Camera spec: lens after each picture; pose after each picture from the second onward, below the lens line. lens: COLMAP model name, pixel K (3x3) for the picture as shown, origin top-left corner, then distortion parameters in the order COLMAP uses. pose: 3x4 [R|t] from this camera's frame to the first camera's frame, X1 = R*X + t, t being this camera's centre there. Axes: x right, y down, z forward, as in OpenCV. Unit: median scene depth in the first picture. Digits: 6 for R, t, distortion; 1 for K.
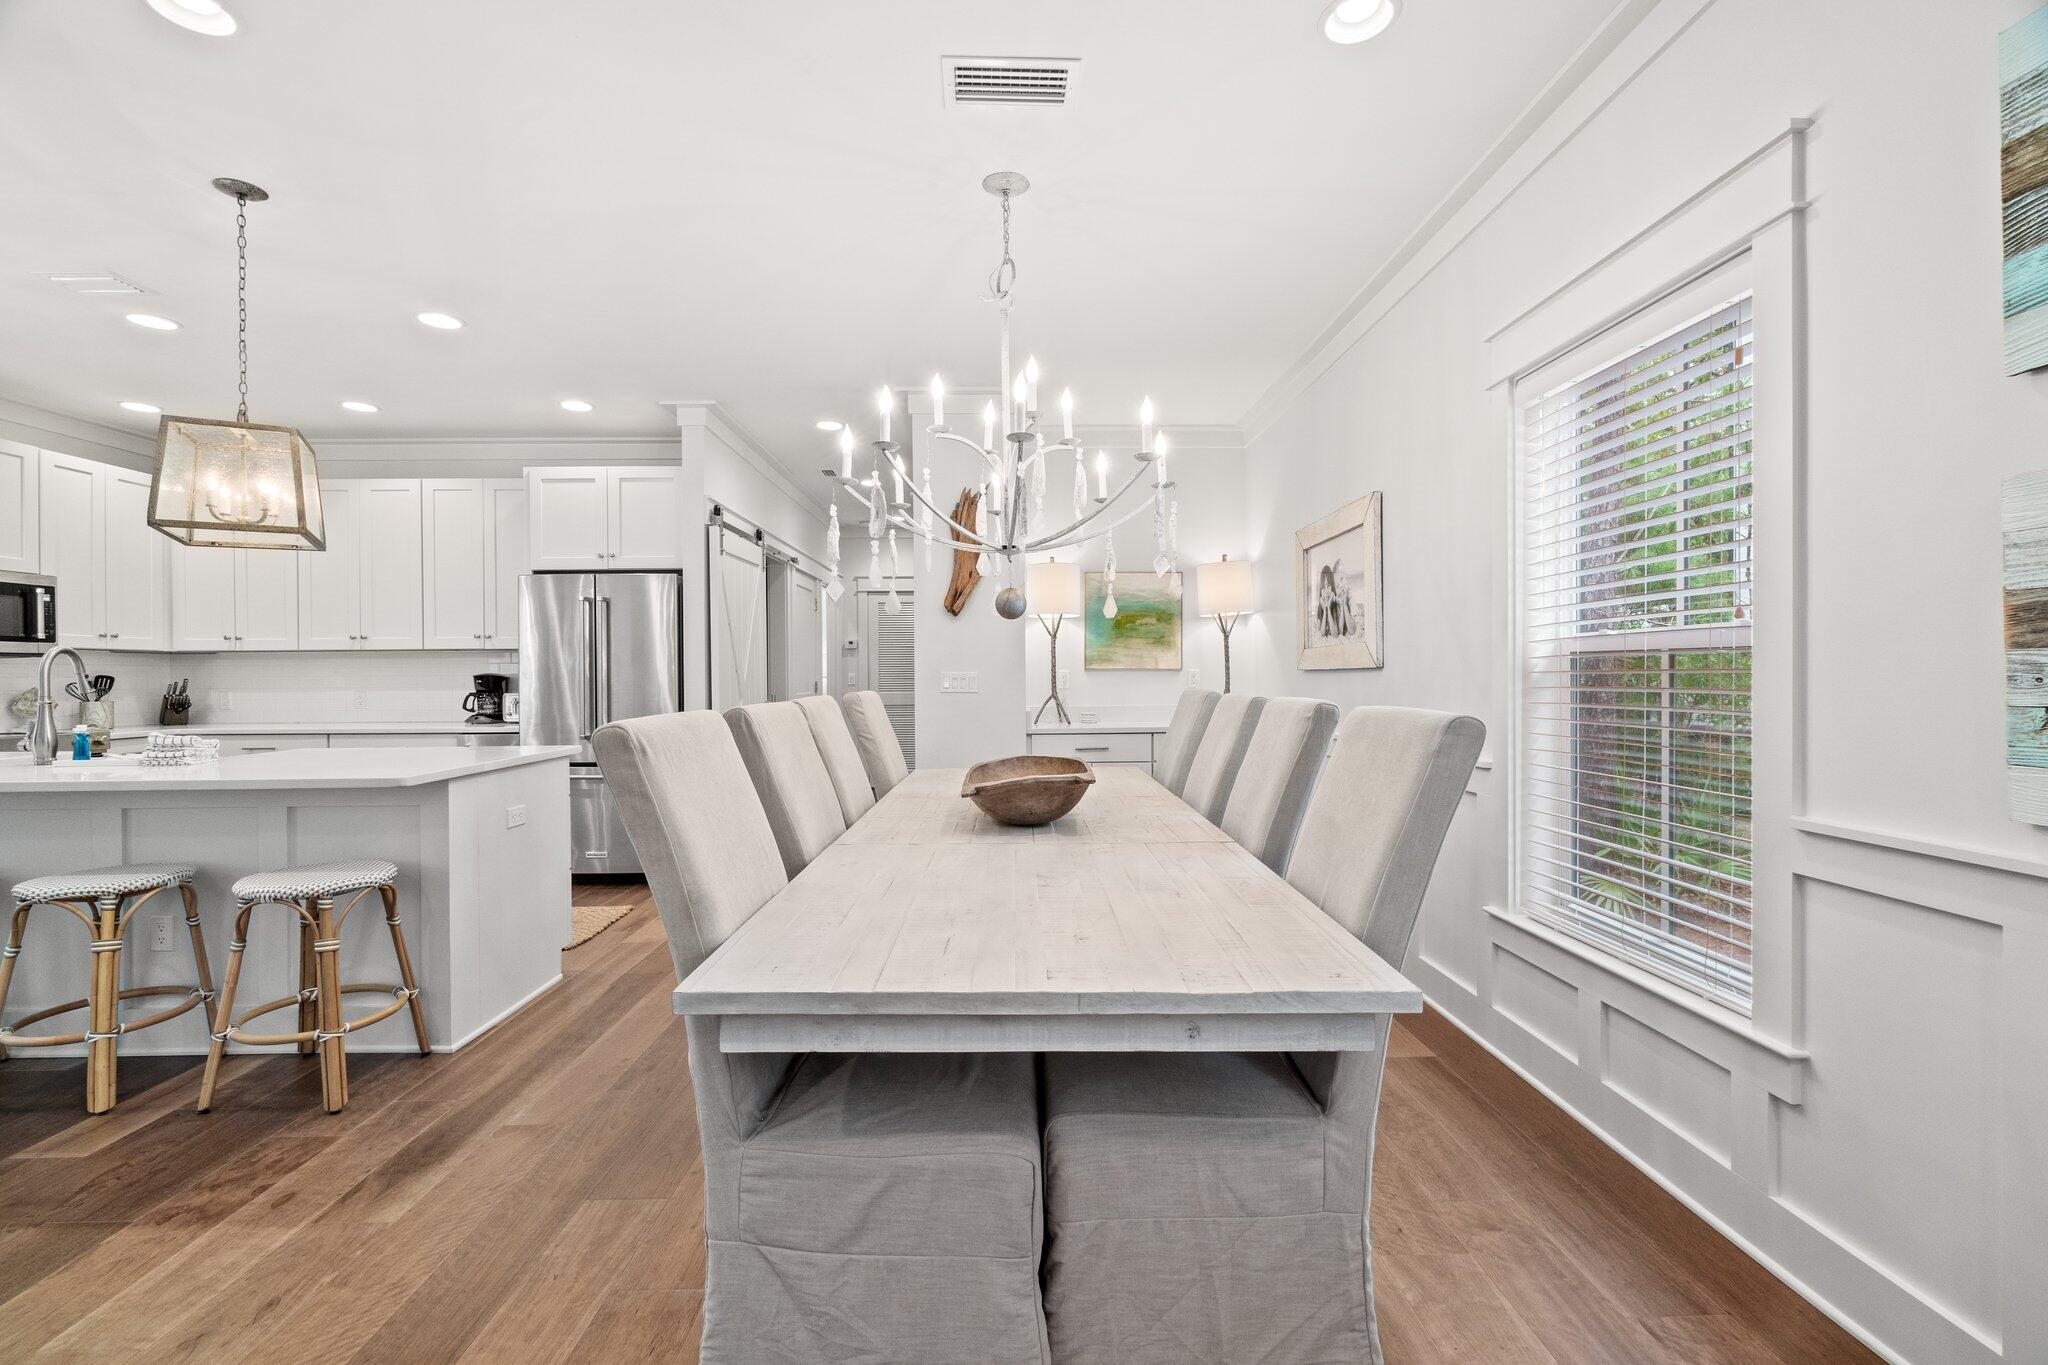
lens RADIAL K [[886.3, 0, 1022.1], [0, 886.3, 672.7], [0, 0, 1]] dist [-0.002819, 0.000184]
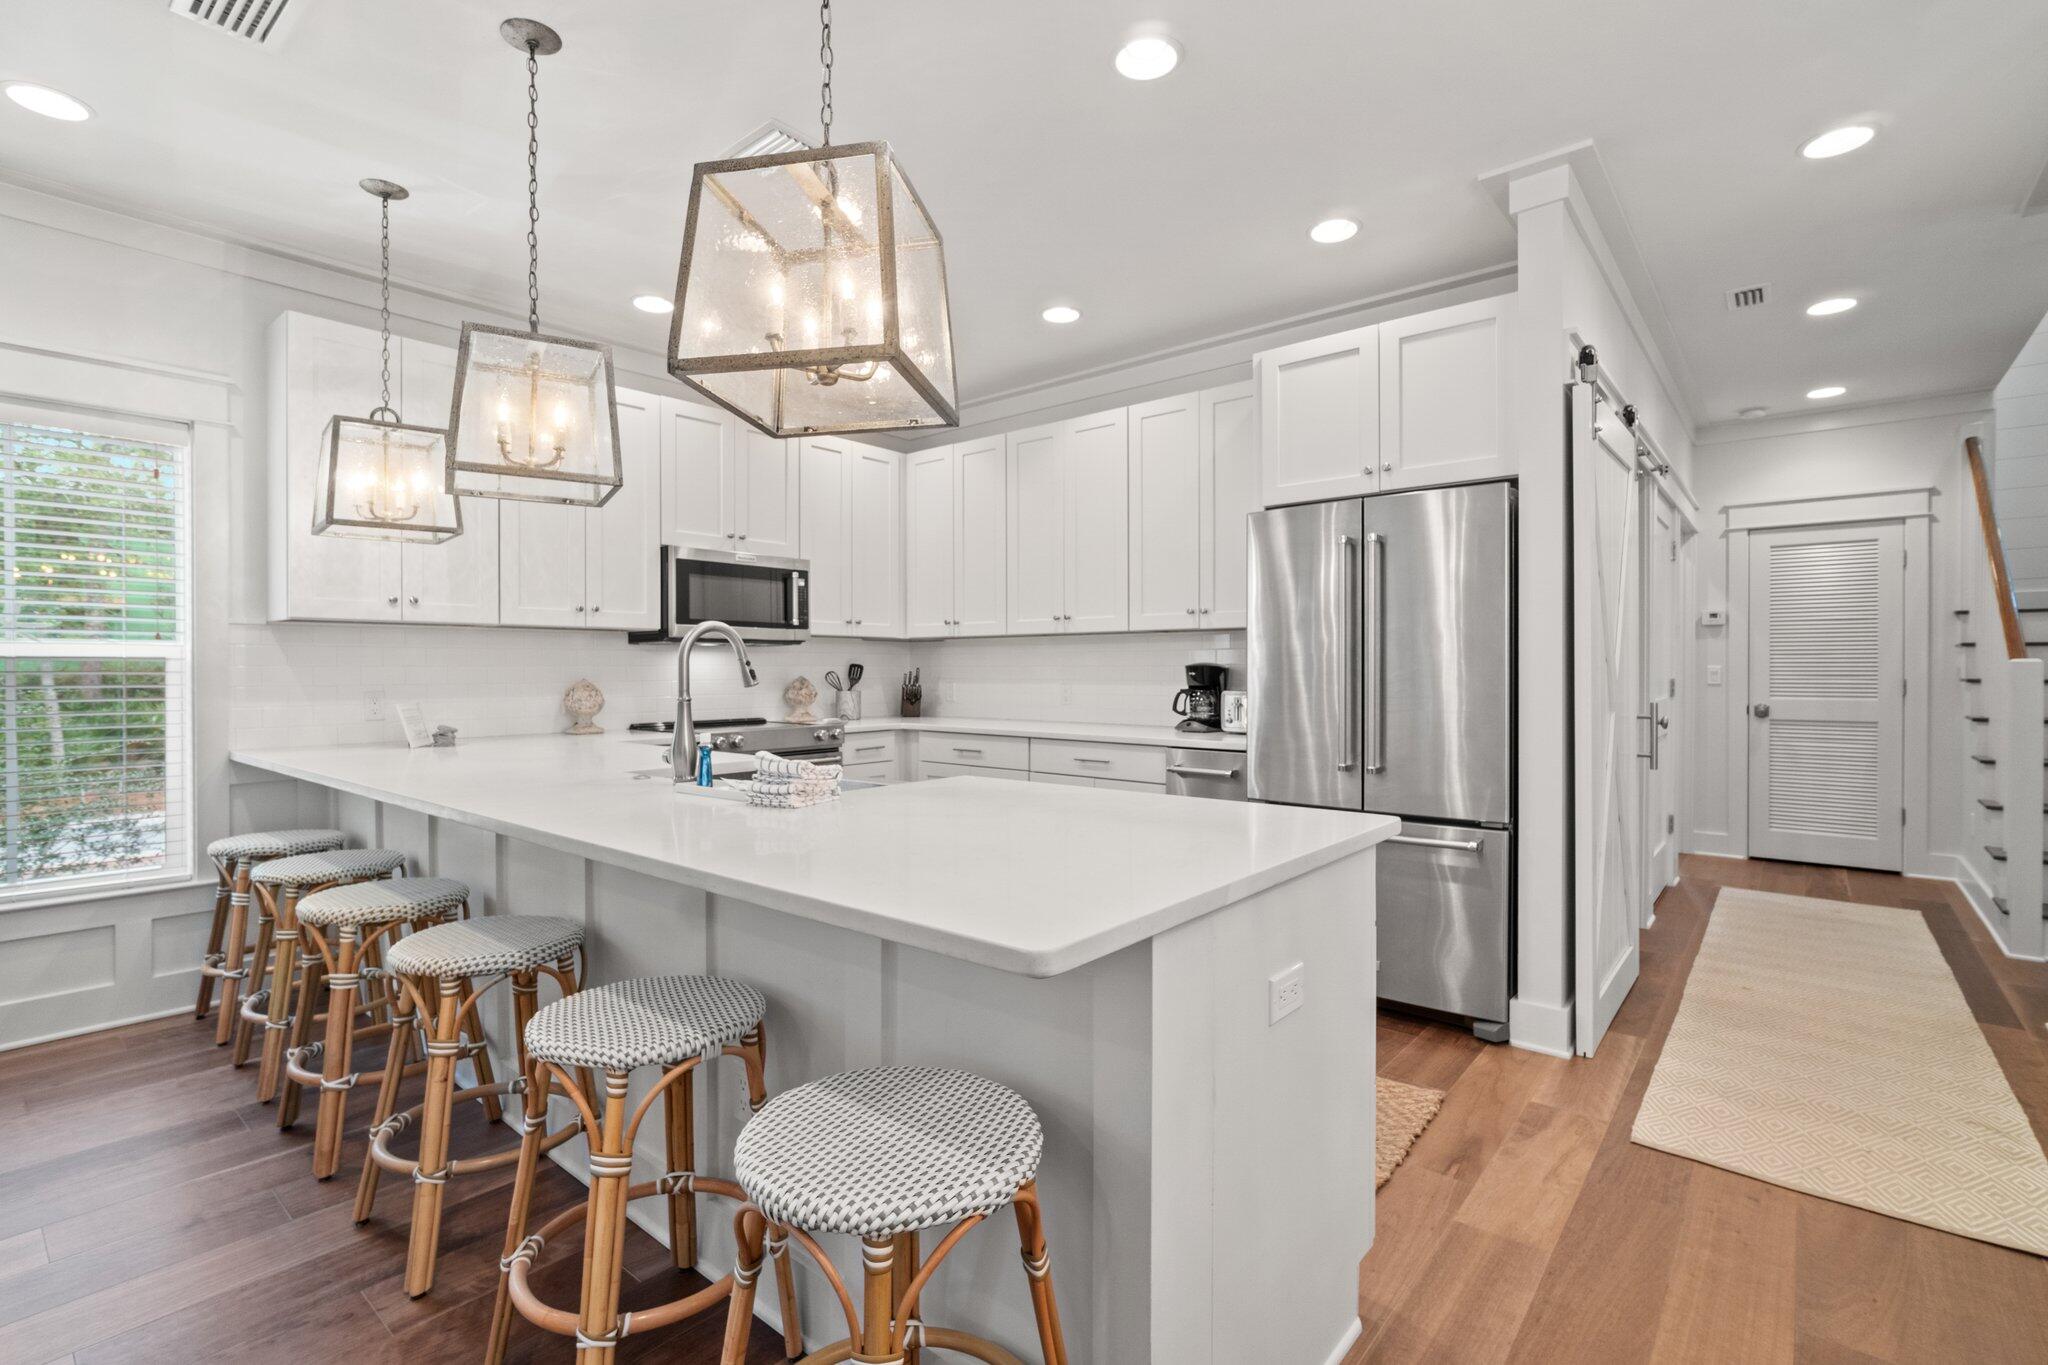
lens RADIAL K [[948.8, 0, 1026.2], [0, 948.8, 690.0], [0, 0, 1]] dist [-0.015164, -0.000546]
pose [[0.756725, 0.020933, -0.653398, -0.217505], [-0.003573, 0.999605, 0.027888, 0.001879], [0.653723, -0.018769, 0.756501, 0.336821]]
